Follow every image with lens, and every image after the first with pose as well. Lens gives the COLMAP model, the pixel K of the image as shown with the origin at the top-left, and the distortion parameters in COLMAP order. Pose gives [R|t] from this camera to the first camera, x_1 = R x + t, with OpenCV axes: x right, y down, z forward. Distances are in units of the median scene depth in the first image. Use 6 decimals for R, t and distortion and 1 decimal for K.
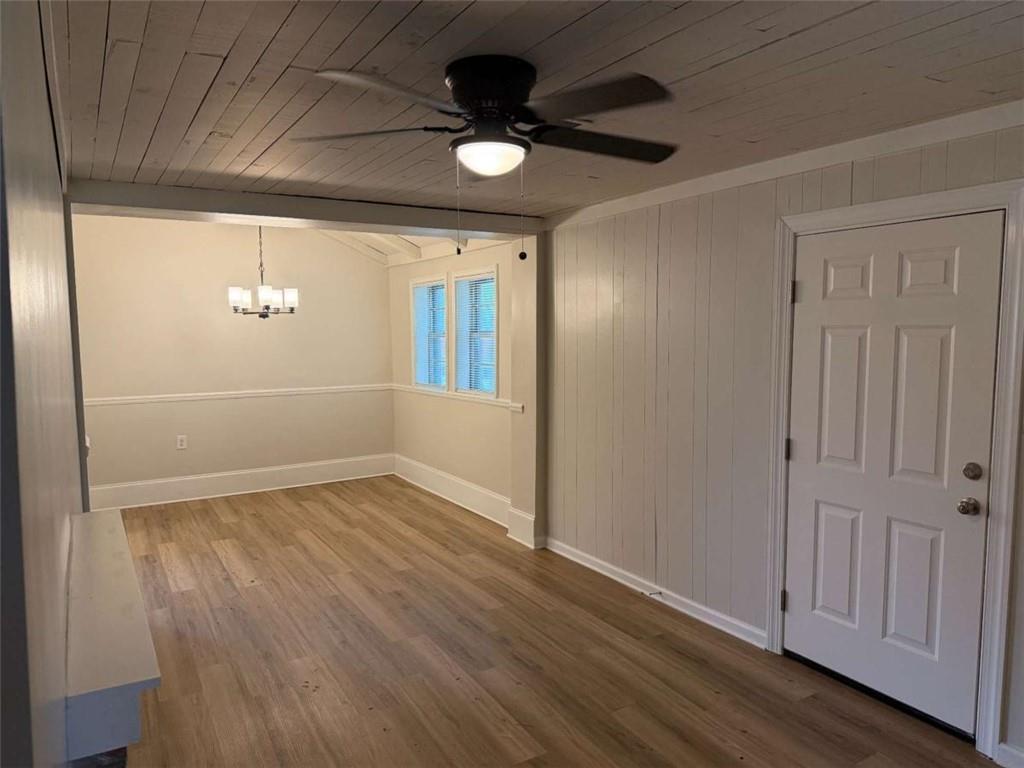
lens RADIAL K [[731.5, 0, 512.7], [0, 731.5, 385.0], [0, 0, 1]] dist [0.061741, -0.006105]
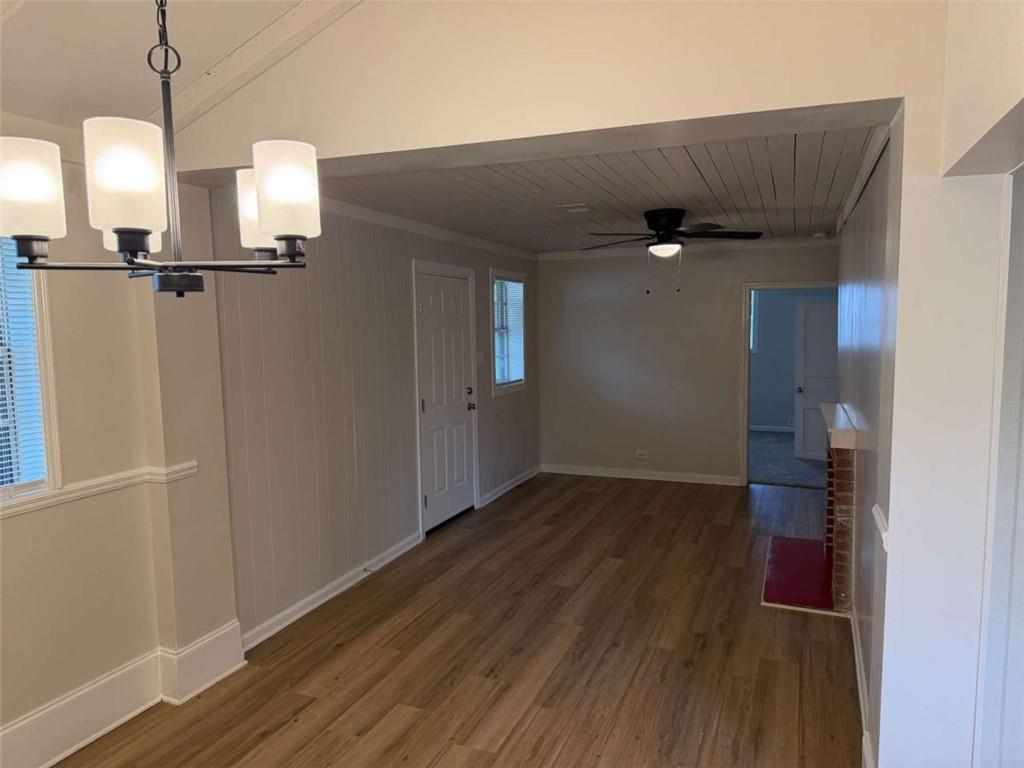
lens RADIAL K [[731.5, 0, 510.8], [0, 731.5, 387.0], [0, 0, 1]] dist [0.061741, -0.006105]
pose [[-0.626905, -0.051867, 0.777367, -0.790483], [0.081512, 0.987939, 0.131652, -0.118715], [-0.774820, 0.145898, -0.615116, 1.478811]]
